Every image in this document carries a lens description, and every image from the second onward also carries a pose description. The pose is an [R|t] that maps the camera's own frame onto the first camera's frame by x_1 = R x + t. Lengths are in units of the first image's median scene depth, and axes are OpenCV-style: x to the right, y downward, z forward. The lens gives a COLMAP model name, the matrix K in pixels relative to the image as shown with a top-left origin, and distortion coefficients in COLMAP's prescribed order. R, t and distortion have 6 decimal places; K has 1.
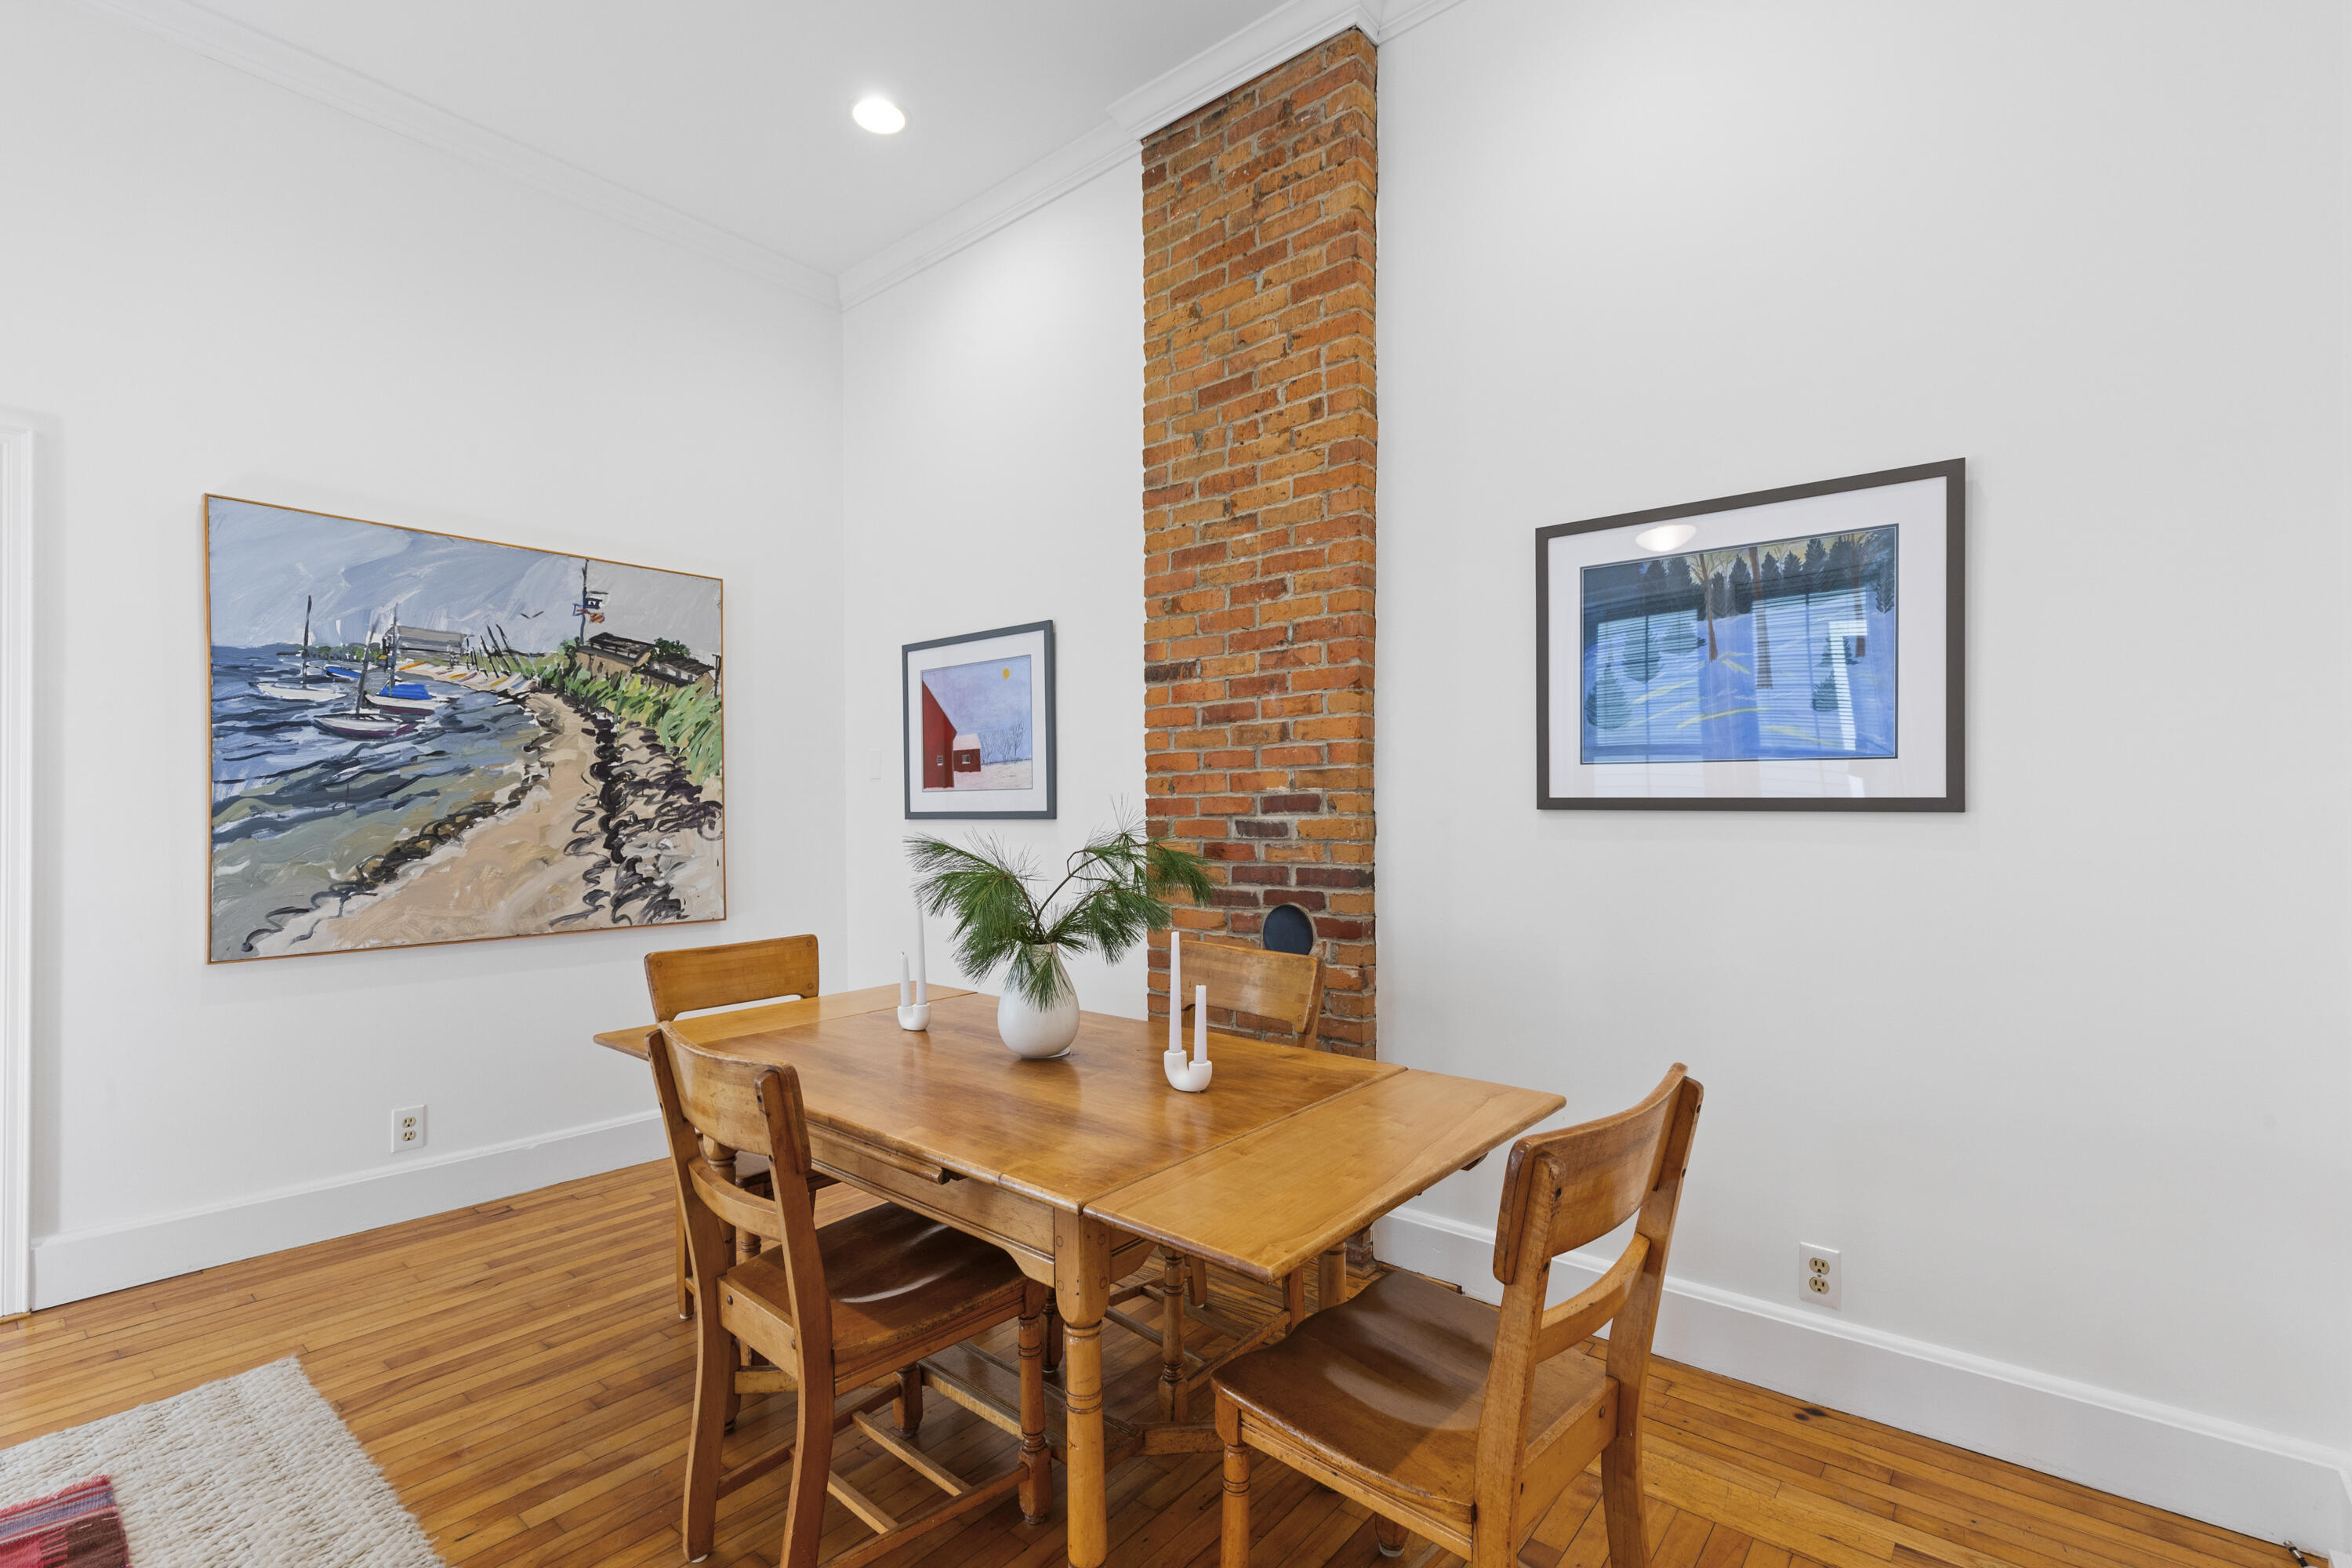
lens RADIAL K [[1063.1, 0, 1163.4], [0, 1063.1, 791.5], [0, 0, 1]] dist [0.009379, -0.001403]
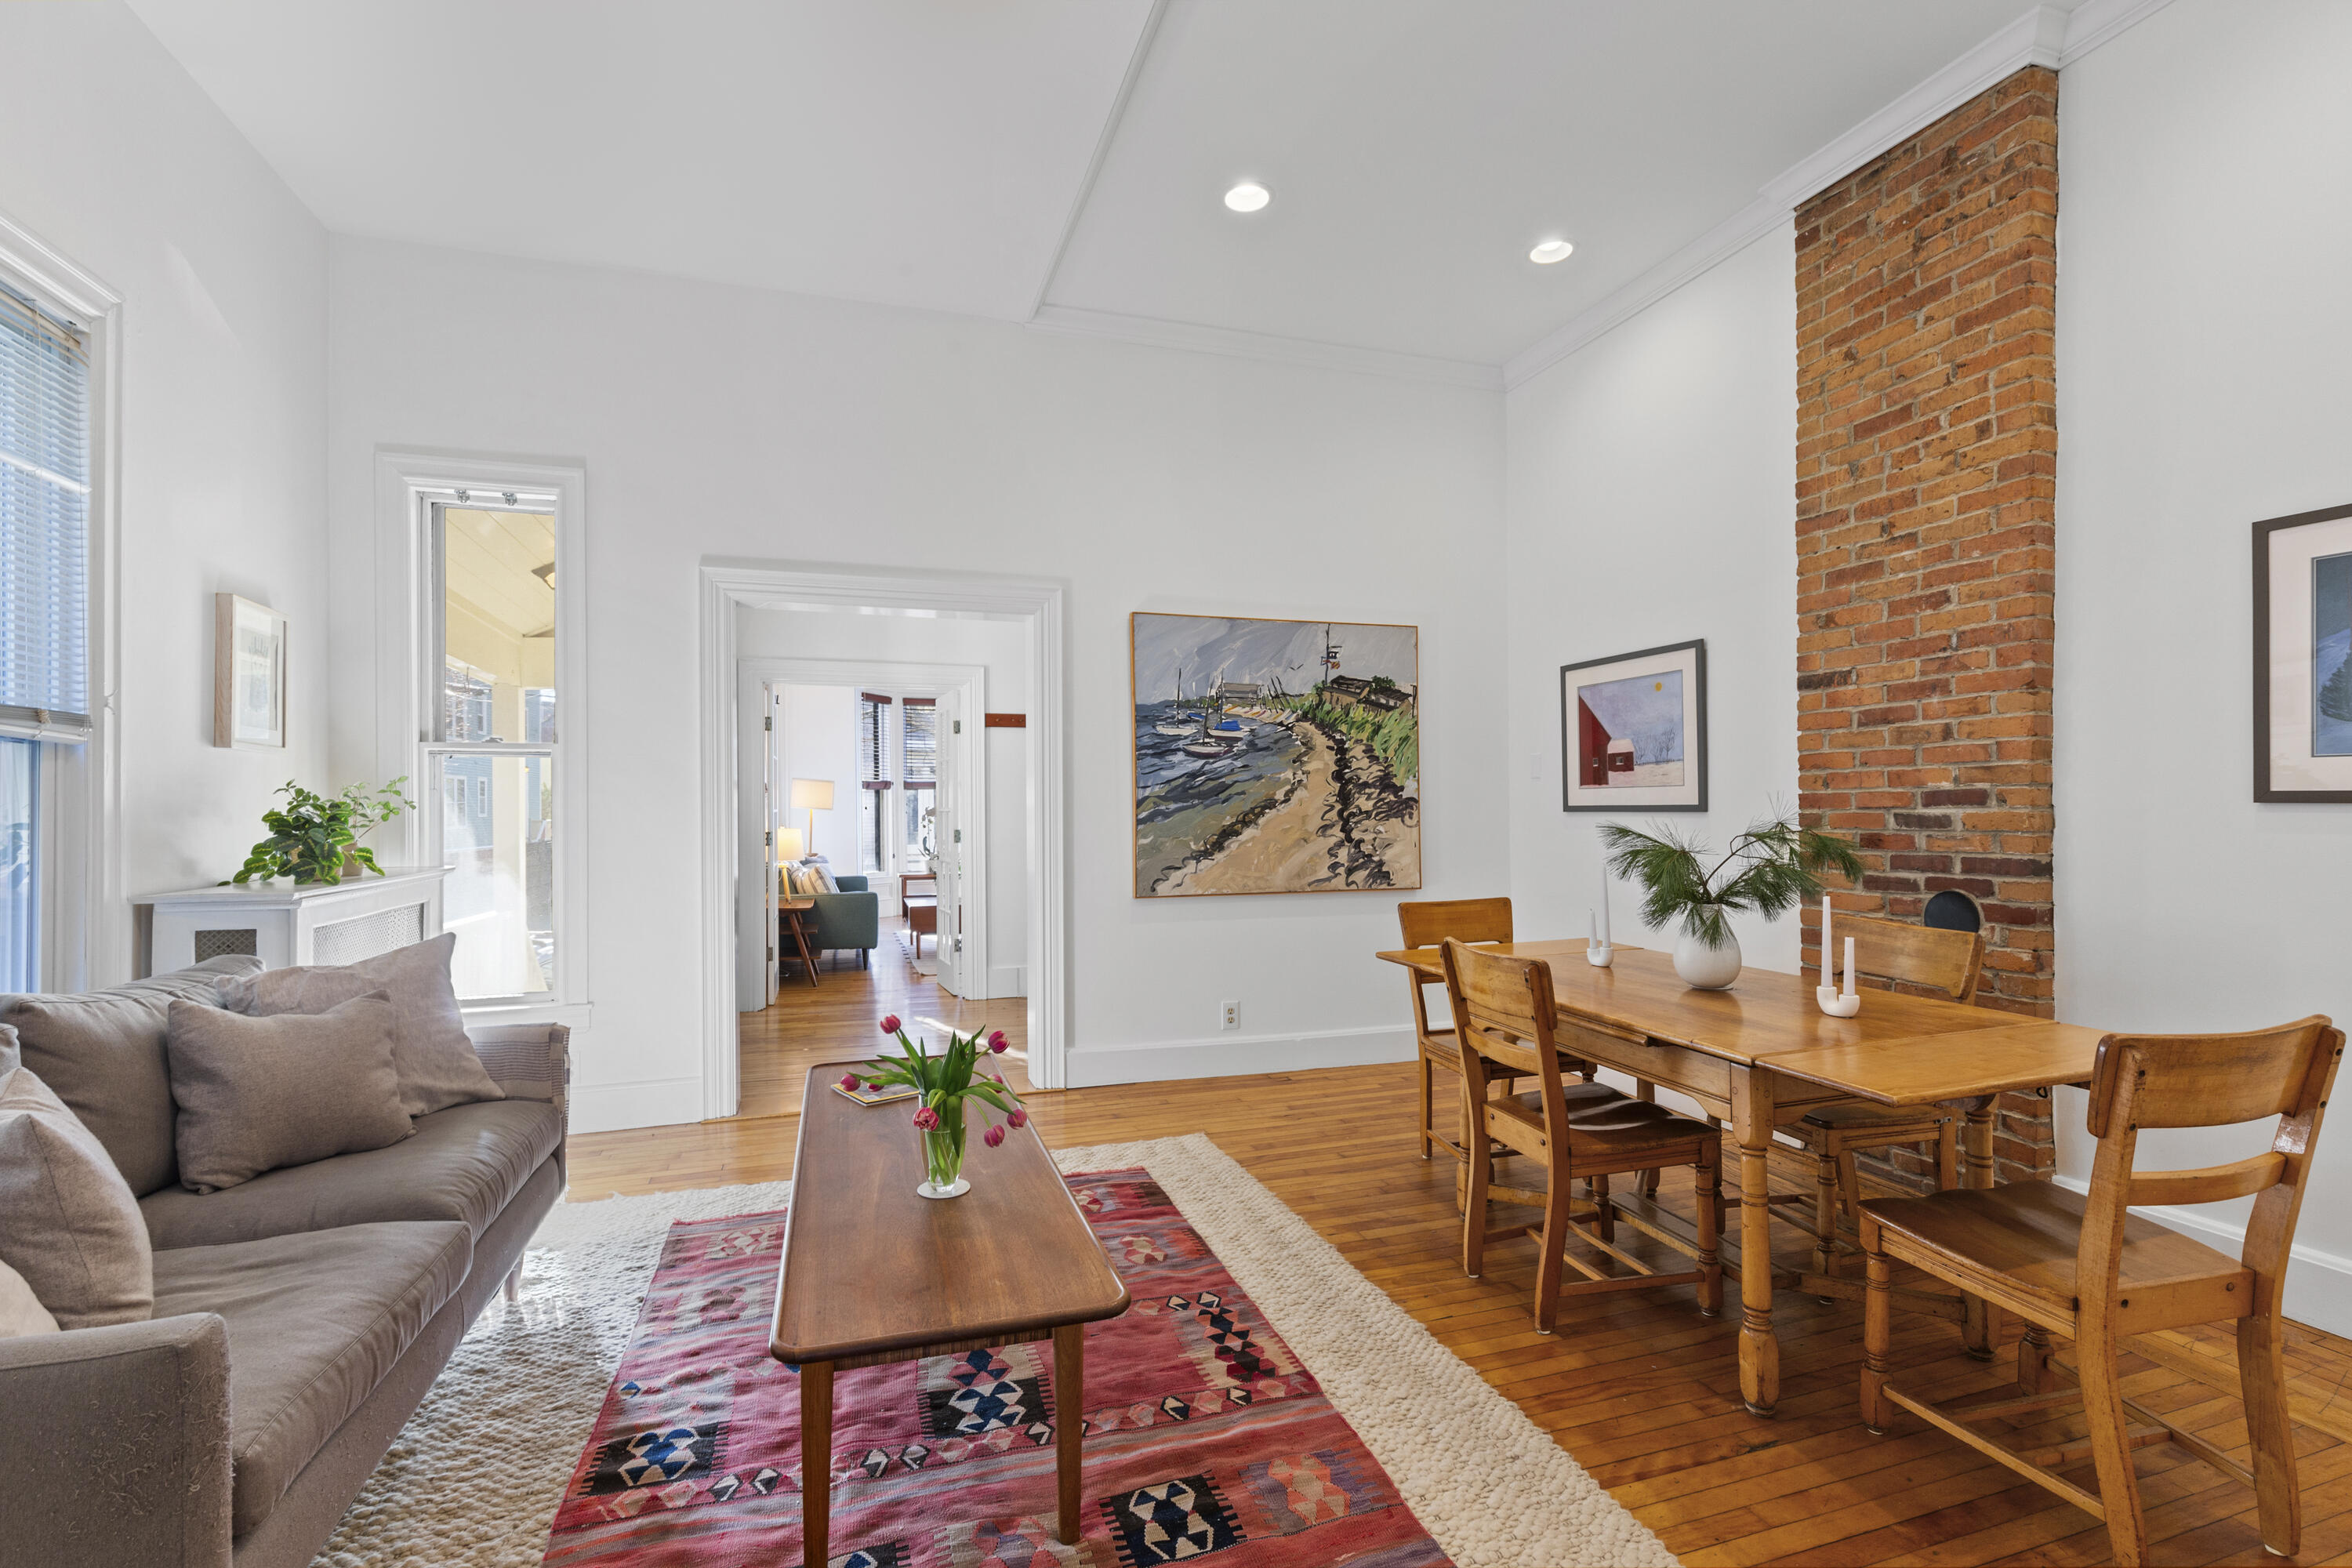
lens RADIAL K [[1063.1, 0, 1170.3], [0, 1063.1, 803.2], [0, 0, 1]] dist [0.009379, -0.001403]
pose [[0.853947, -0.001761, -0.520357, 0.003318], [0.010506, 0.999849, 0.013857, -0.006617], [0.520254, -0.017300, 0.853836, -0.351766]]
